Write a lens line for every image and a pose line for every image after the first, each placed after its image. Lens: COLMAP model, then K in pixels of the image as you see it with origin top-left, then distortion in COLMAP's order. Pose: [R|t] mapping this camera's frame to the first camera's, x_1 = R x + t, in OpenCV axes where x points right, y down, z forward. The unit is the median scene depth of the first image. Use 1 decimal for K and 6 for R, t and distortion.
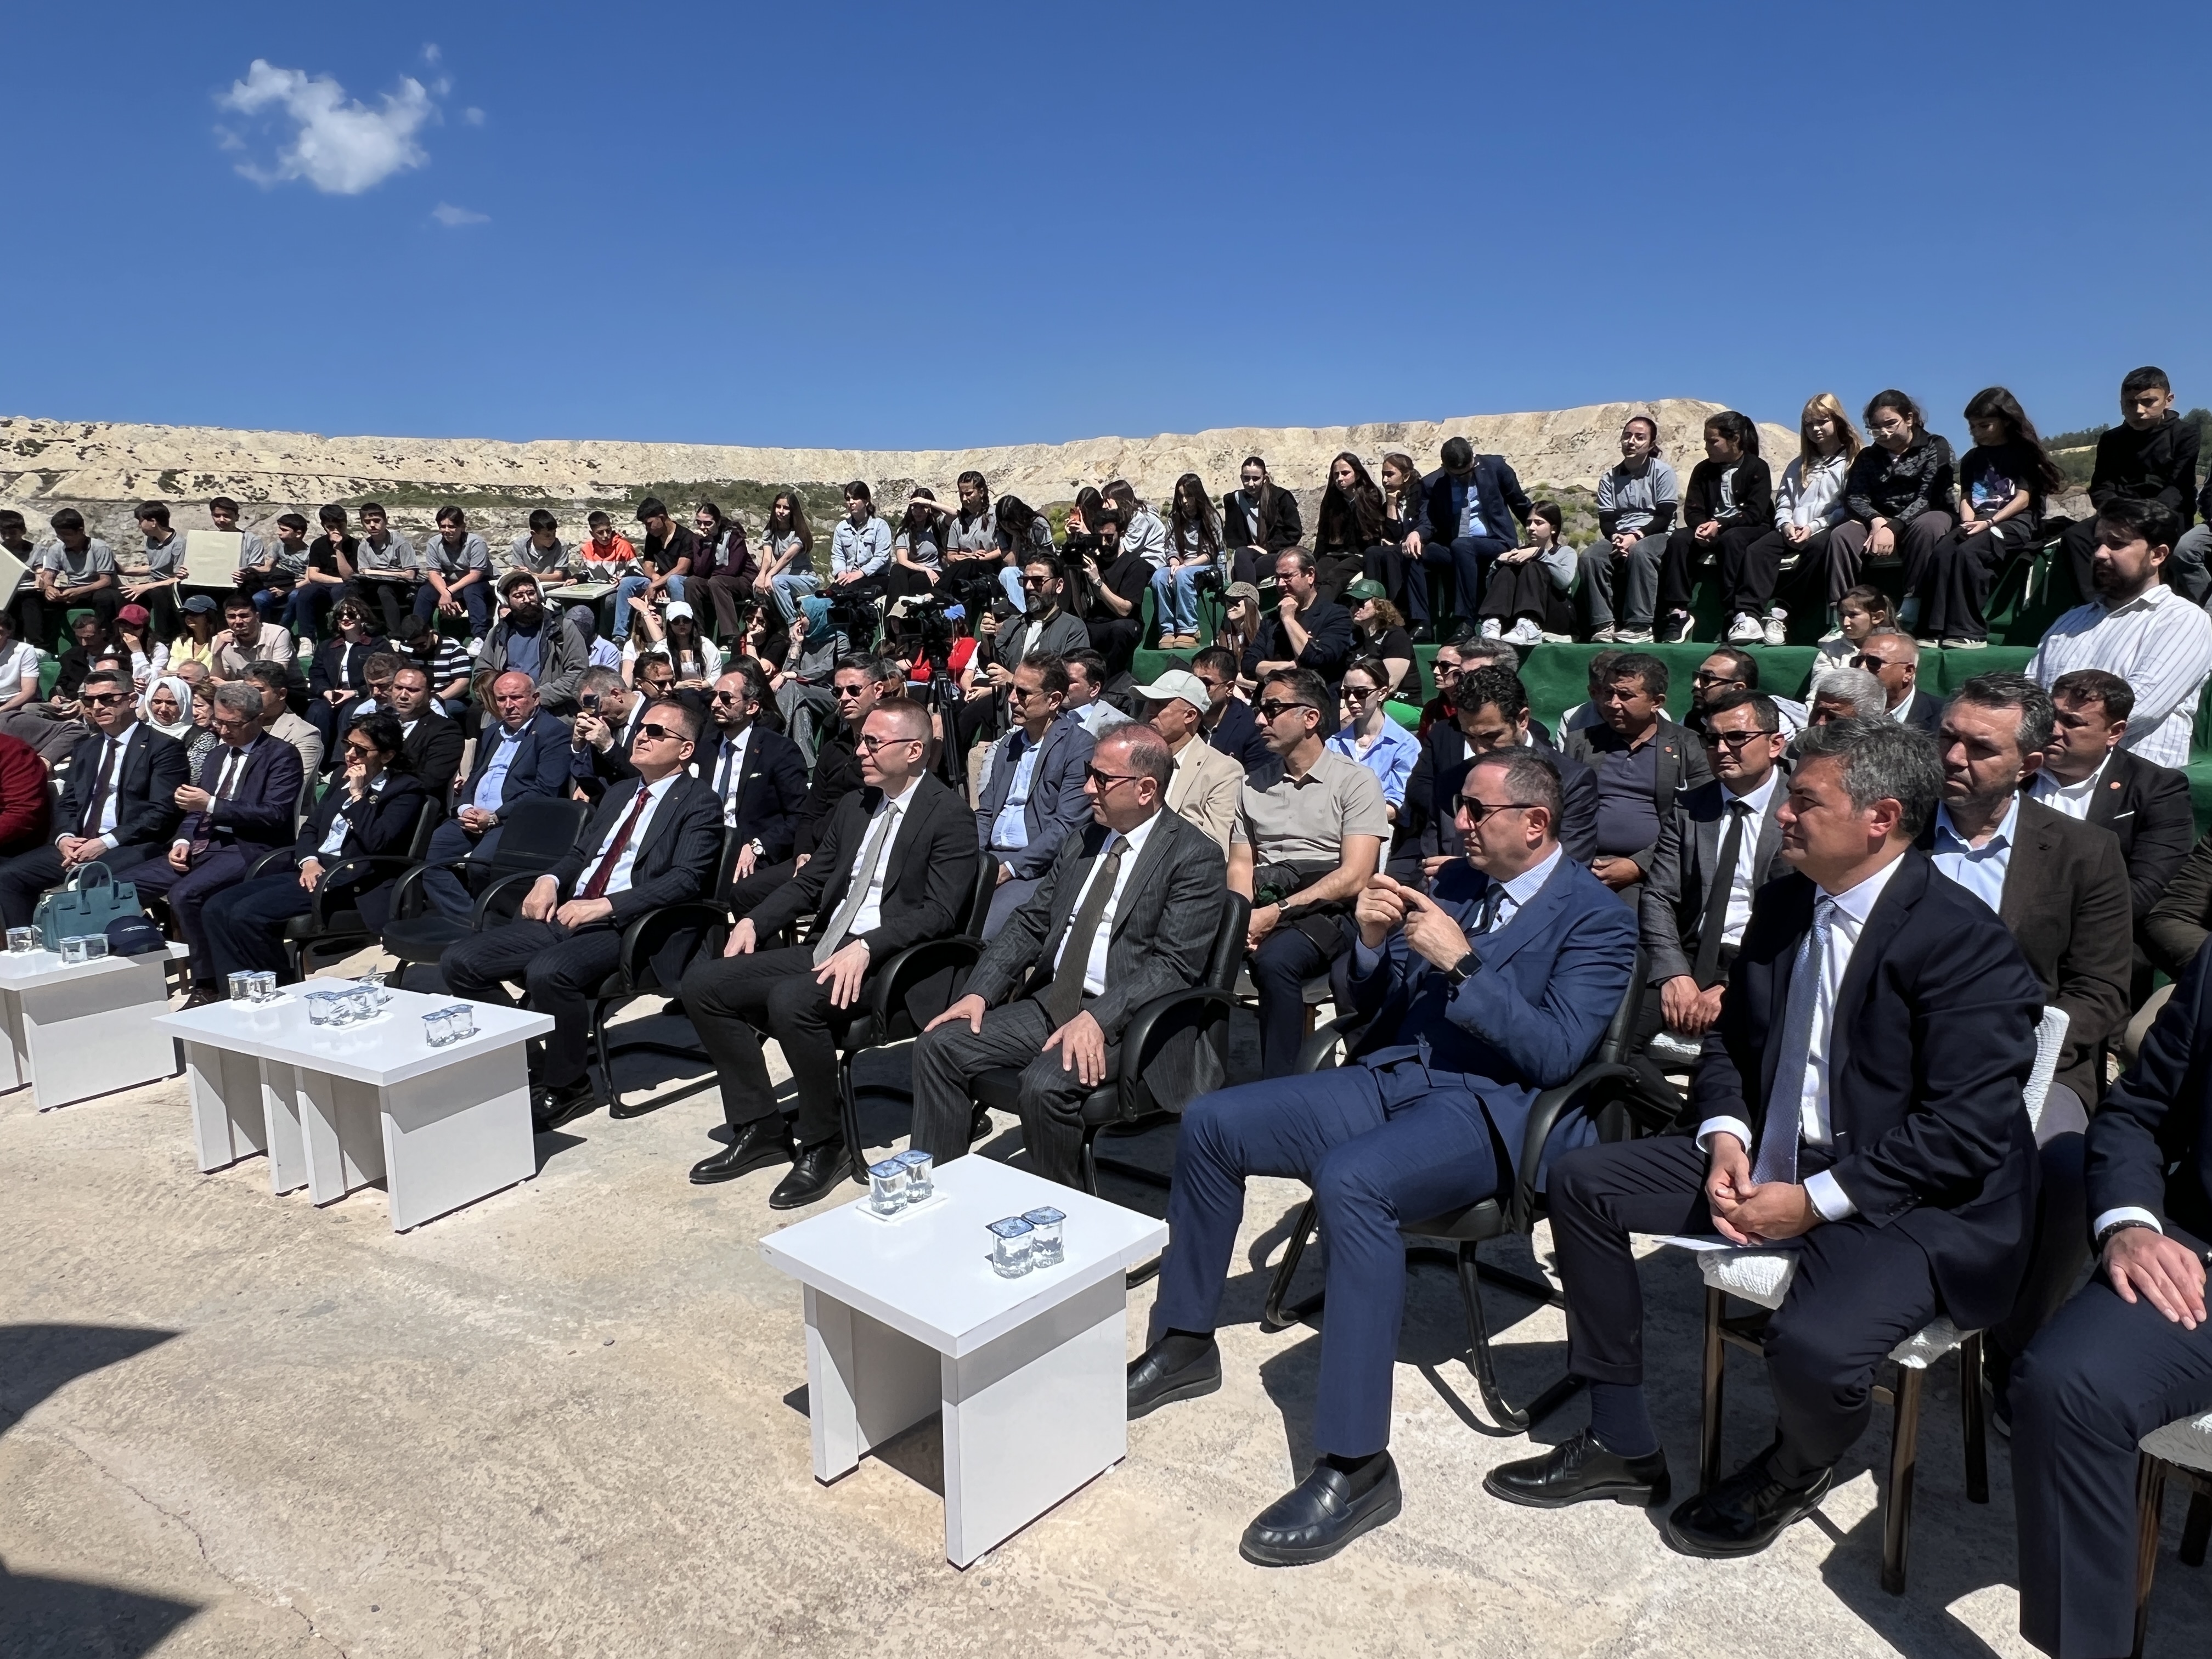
lens RADIAL K [[1435.5, 0, 1103.5], [0, 1435.5, 825.5], [0, 0, 1]] dist [-0.001752, 0.001088]
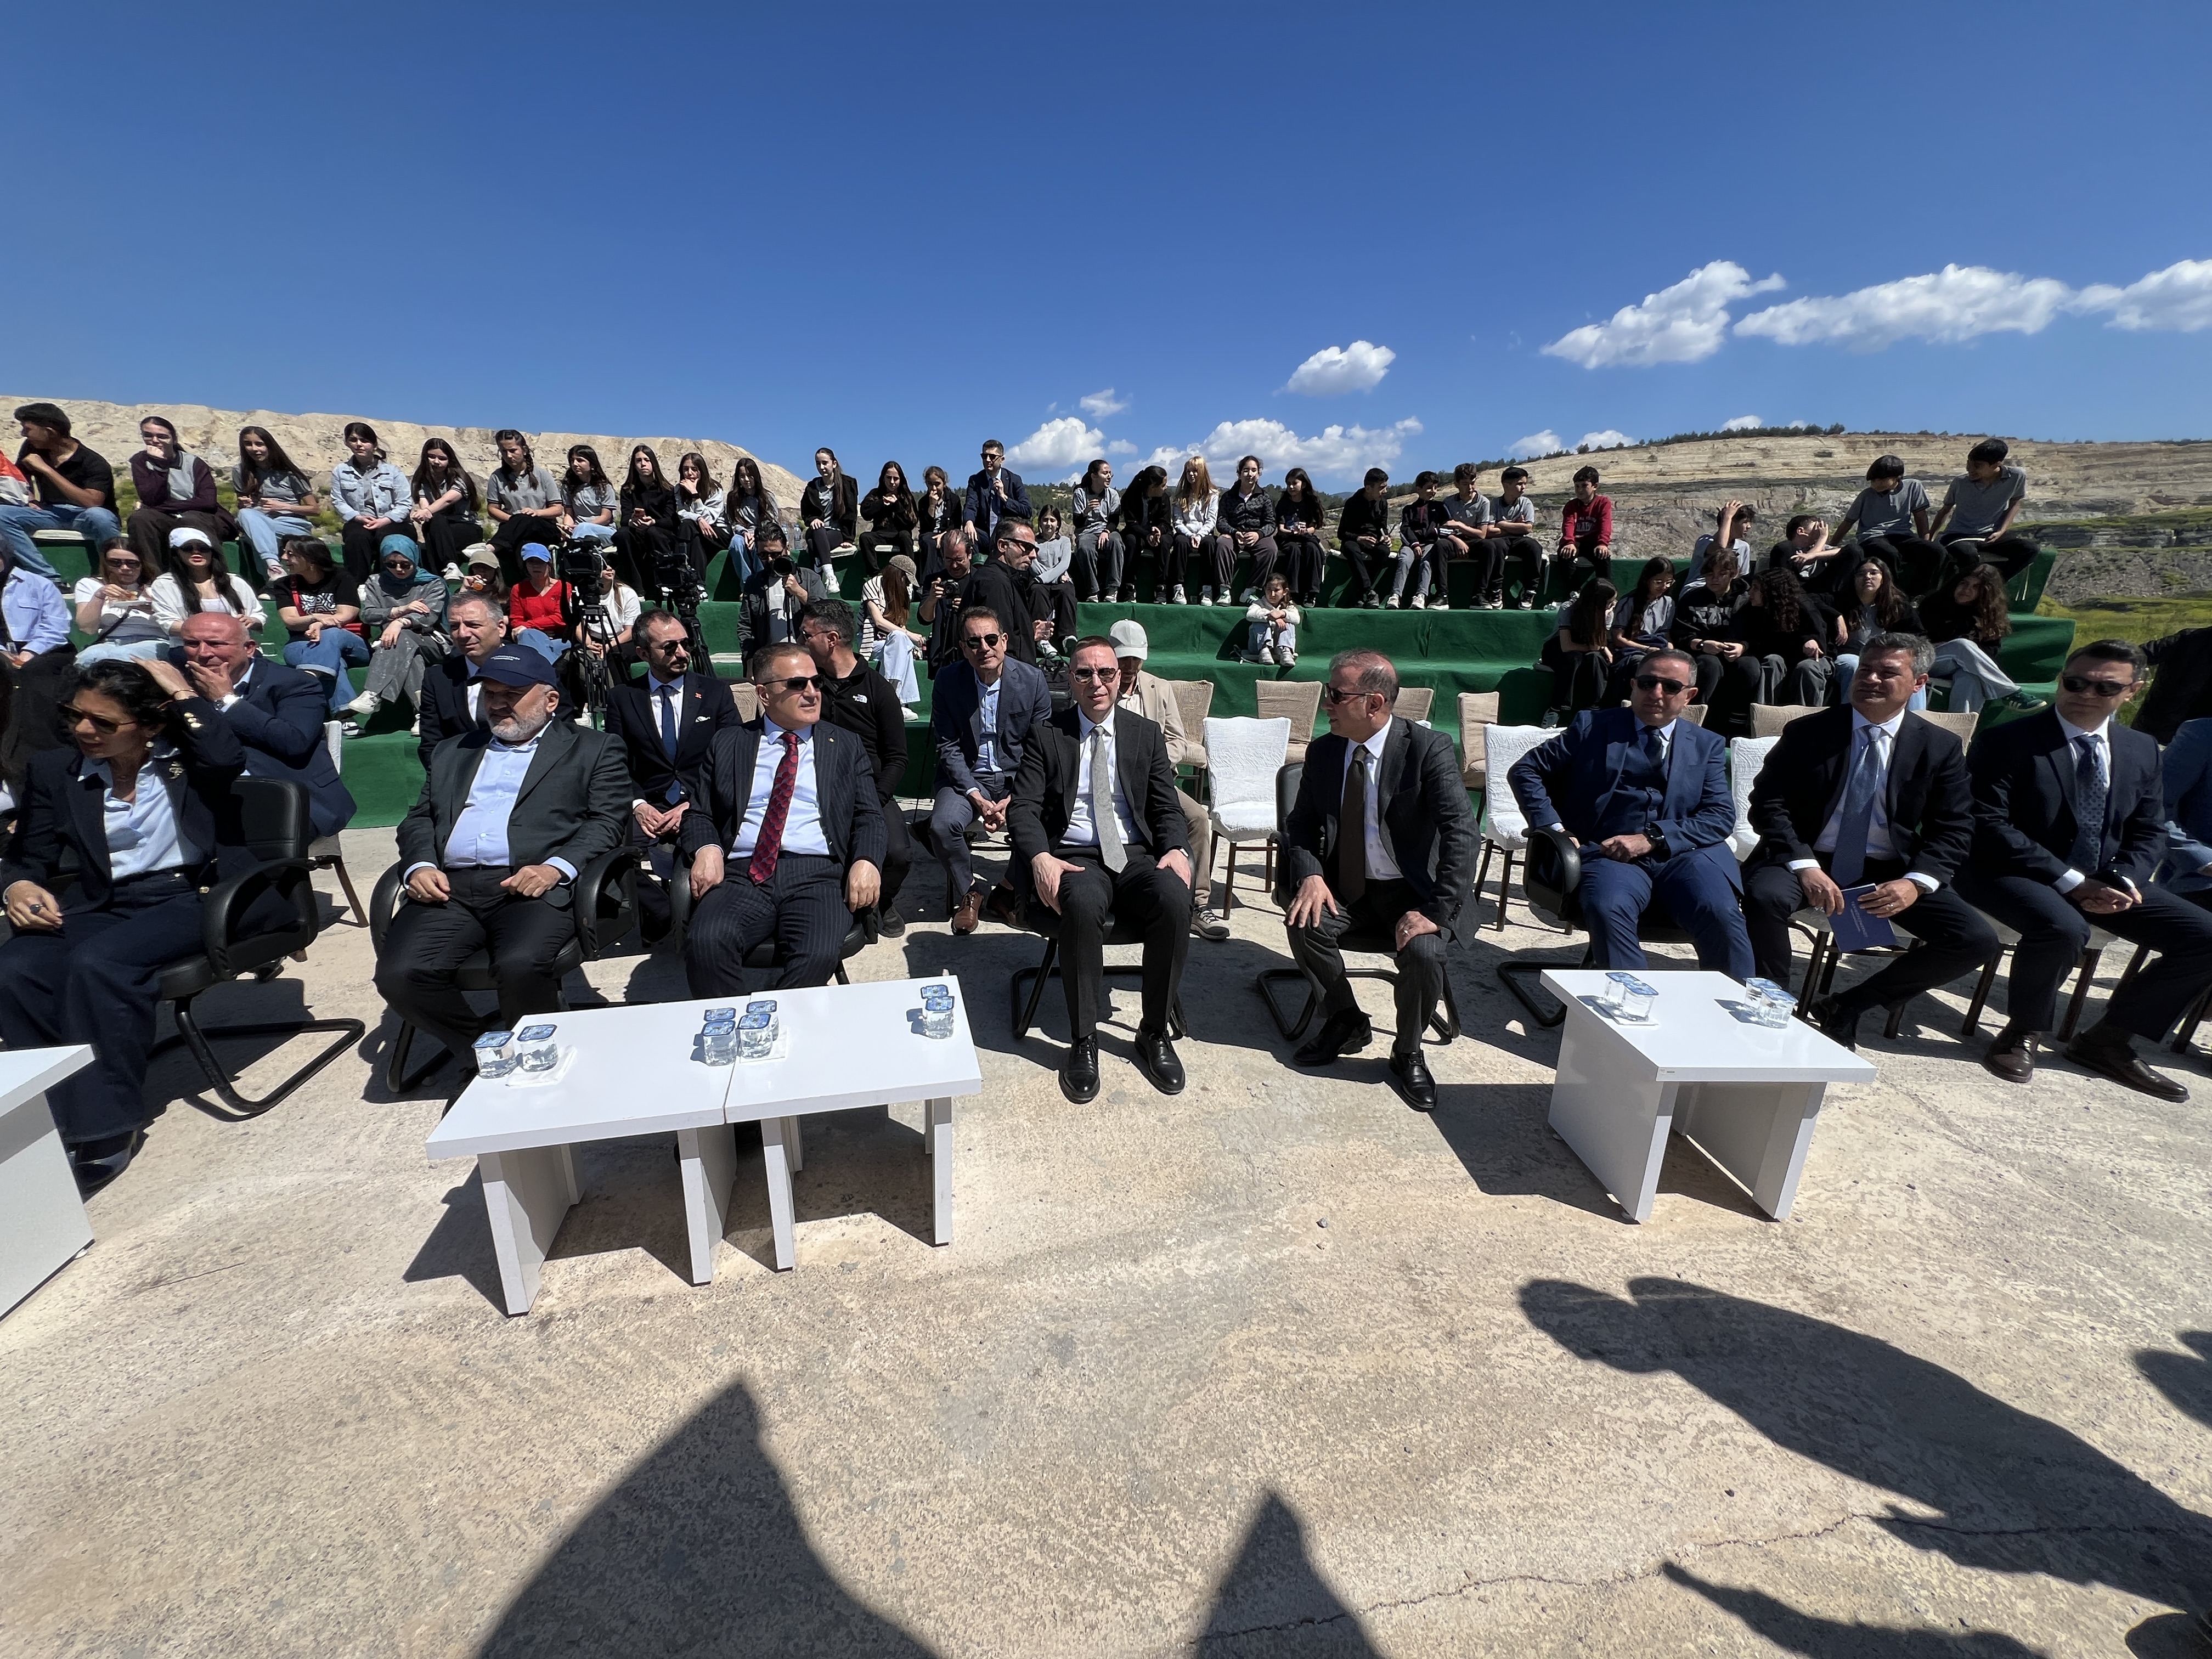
lens RADIAL K [[891.4, 0, 1100.3], [0, 891.4, 833.6], [0, 0, 1]] dist [0.000638, 0.000087]
pose [[0.722662, -0.159002, 0.672665, -0.631347], [0.073827, 0.985371, 0.153604, -0.043143], [-0.687248, -0.061343, 0.723828, 0.449533]]
